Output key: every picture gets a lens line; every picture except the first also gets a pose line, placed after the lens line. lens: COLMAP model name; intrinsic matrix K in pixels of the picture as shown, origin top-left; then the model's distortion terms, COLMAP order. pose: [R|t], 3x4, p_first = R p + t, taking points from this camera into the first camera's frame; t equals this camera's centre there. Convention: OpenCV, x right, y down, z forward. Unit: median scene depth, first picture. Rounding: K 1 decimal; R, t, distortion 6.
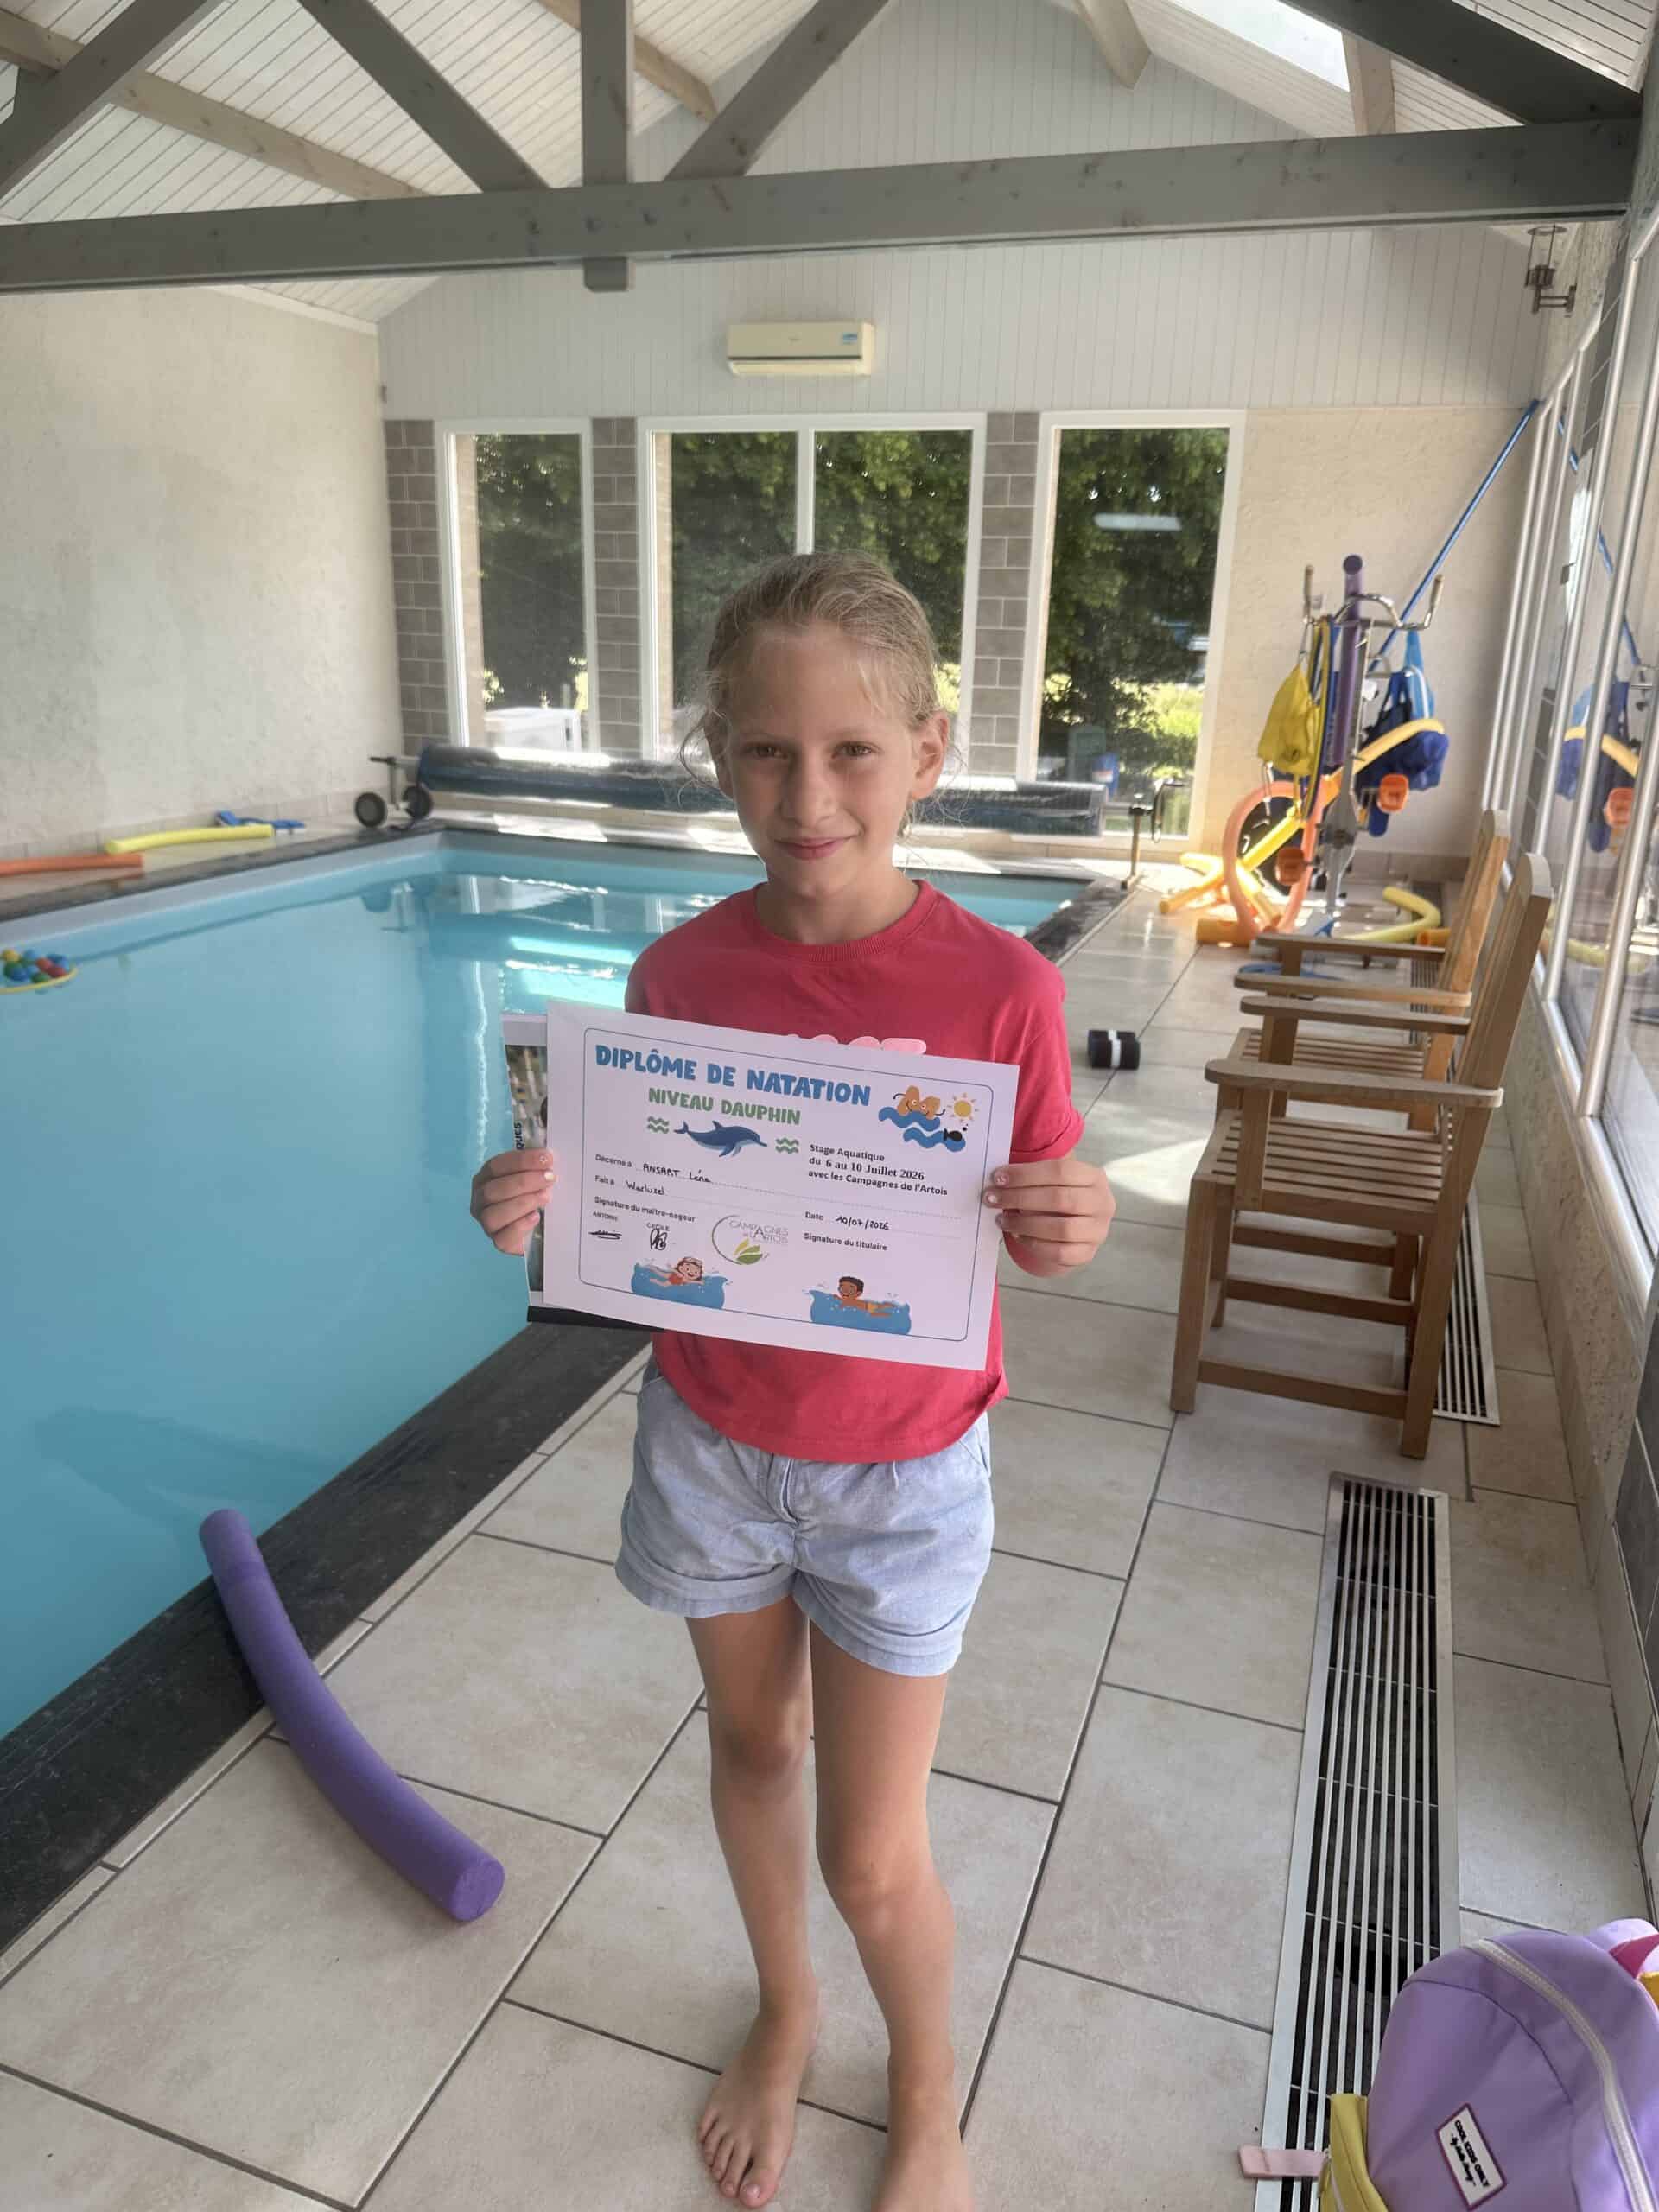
lens RADIAL K [[1556.6, 0, 823.7], [0, 1556.6, 1114.4], [0, 0, 1]] dist [0.005222, -0.018797]
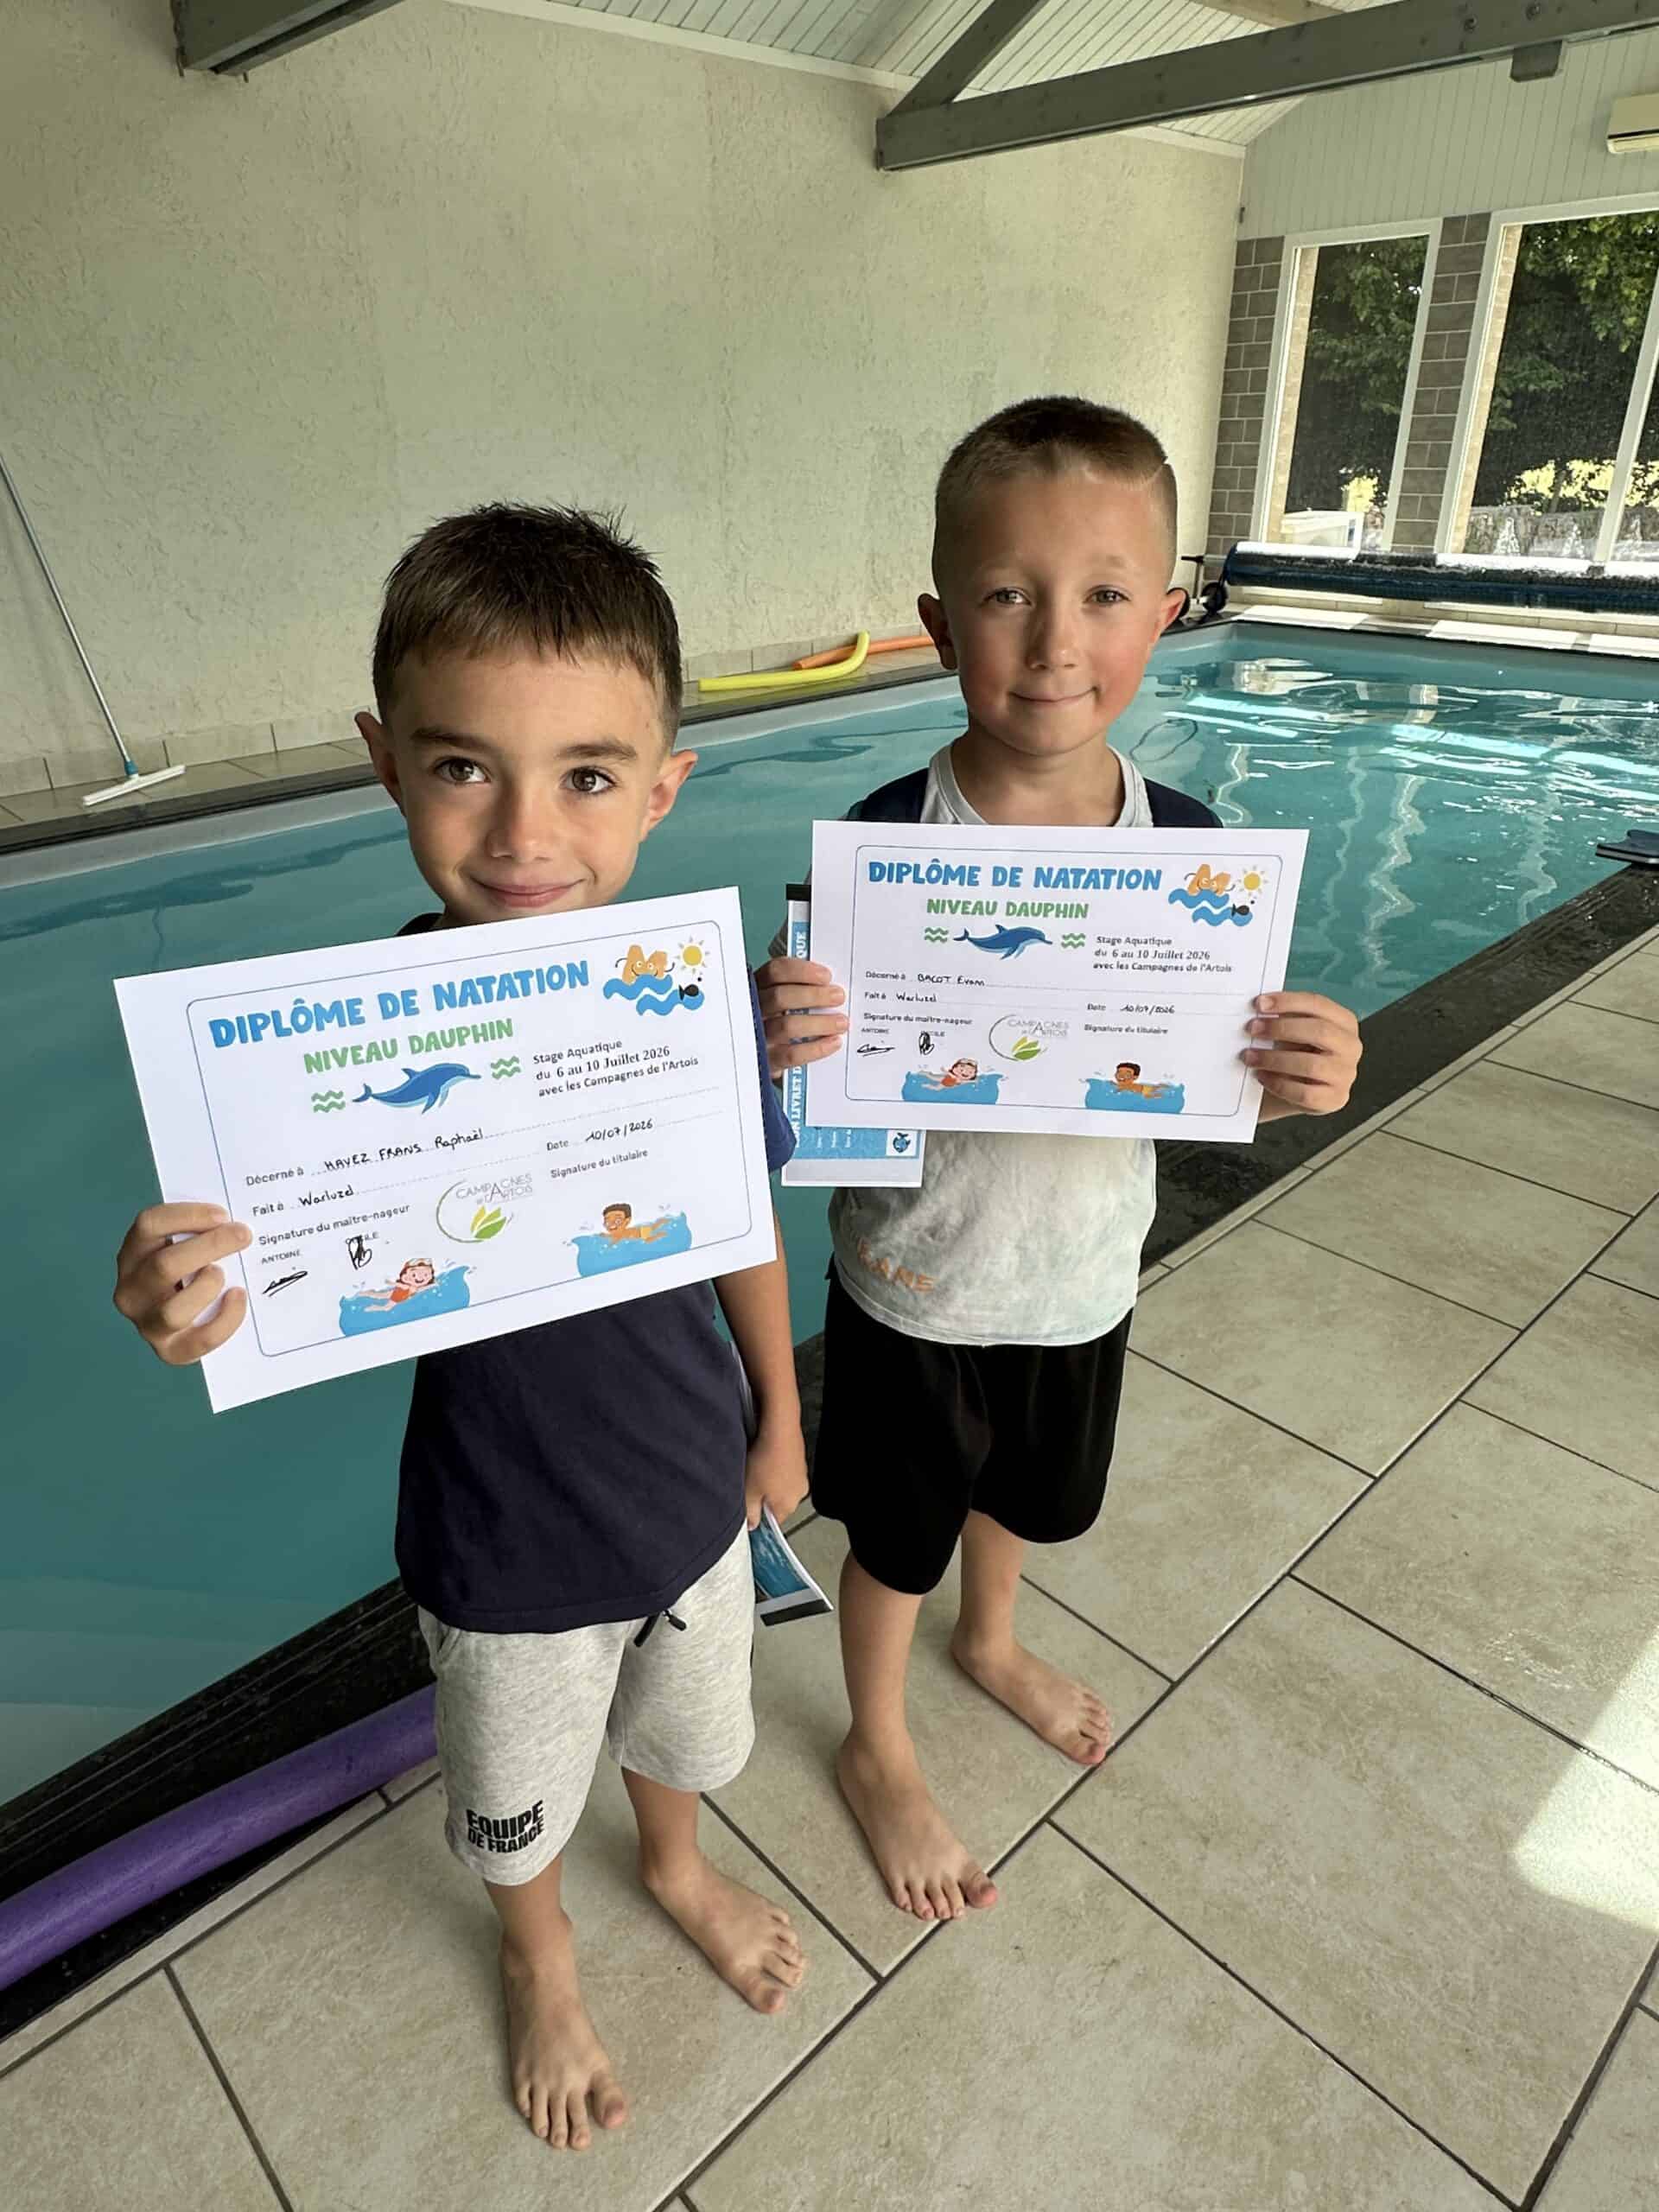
lens RADIAL K [[1333.8, 0, 811.7], [0, 1333.8, 1099.4], [0, 0, 1]] dist [-0.006569, 0.000899]
pose [[0.887632, 0.168899, -0.428466, -0.052161], [-0.102543, 0.979452, 0.173662, 0.029532], [0.448993, -0.110211, 0.886712, -0.065851]]
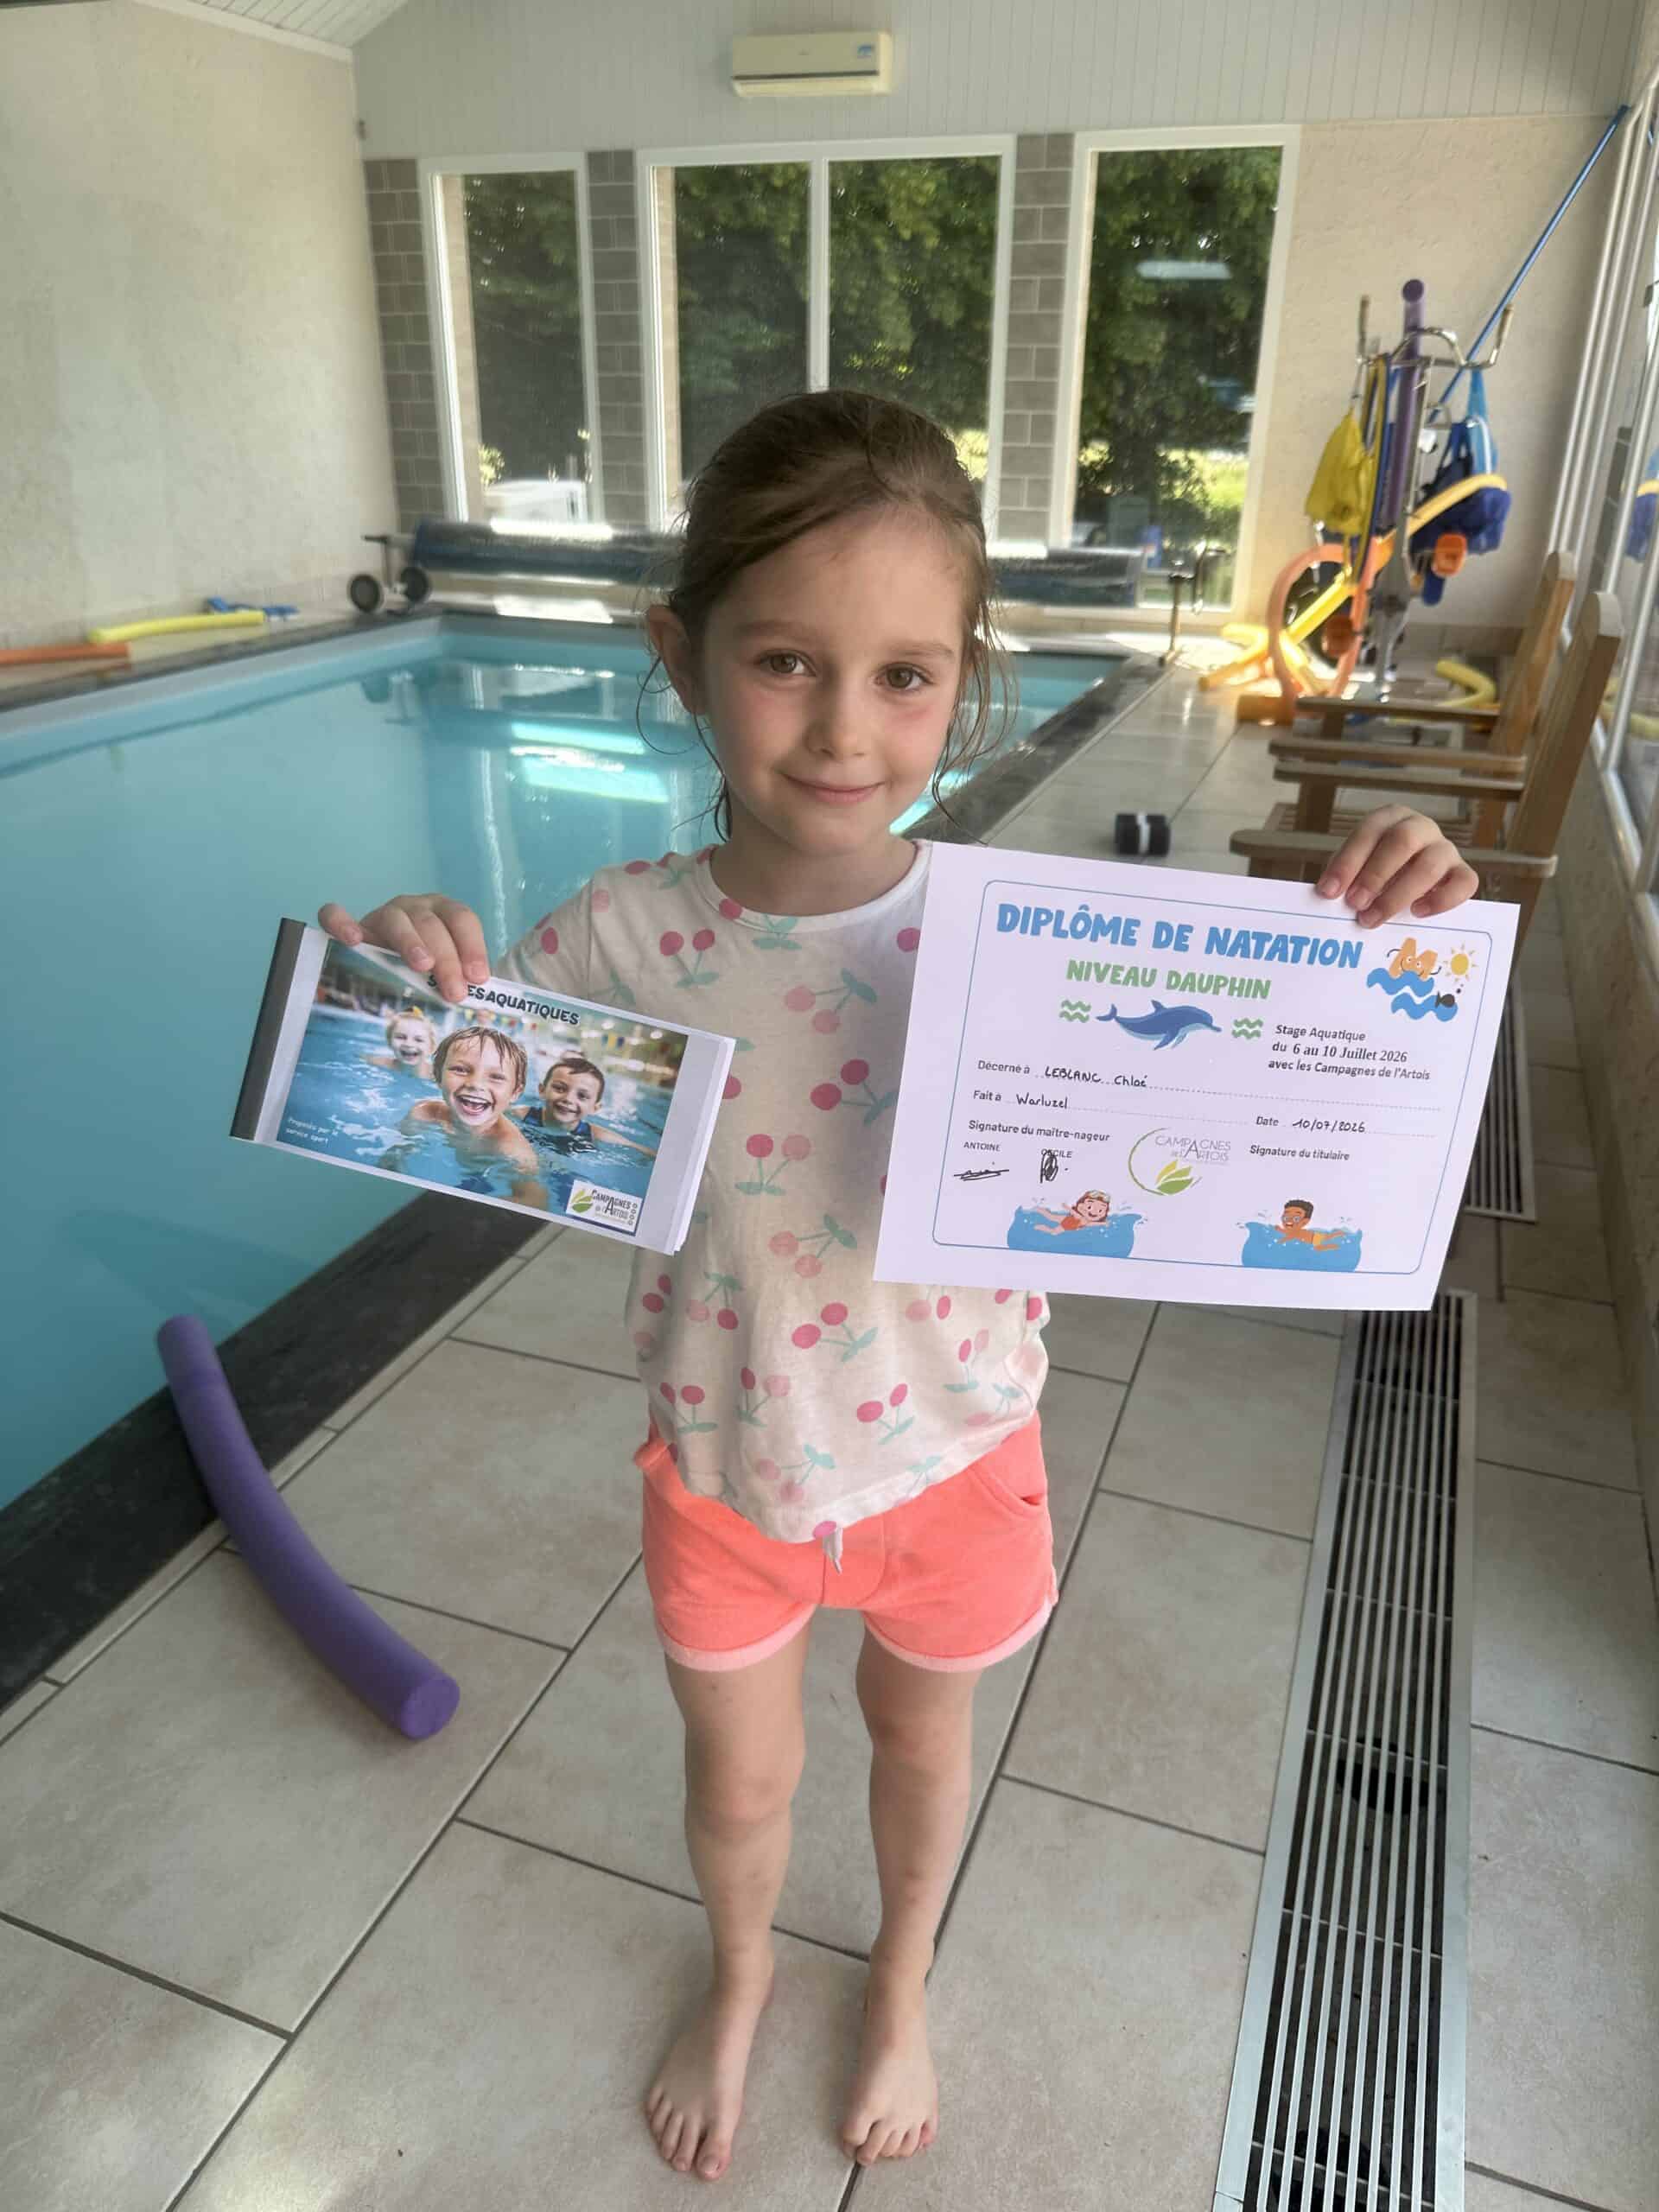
lens RADIAL K [[1556.6, 0, 821.4], [0, 1556.6, 1116.5], [0, 0, 1]] dist [0.005222, -0.018797]
pose [[0.999717, -0.006642, -0.022844, 0.008600], [0.009486, 0.991891, 0.126736, 0.004659], [0.021817, -0.126916, 0.991673, 0.022818]]
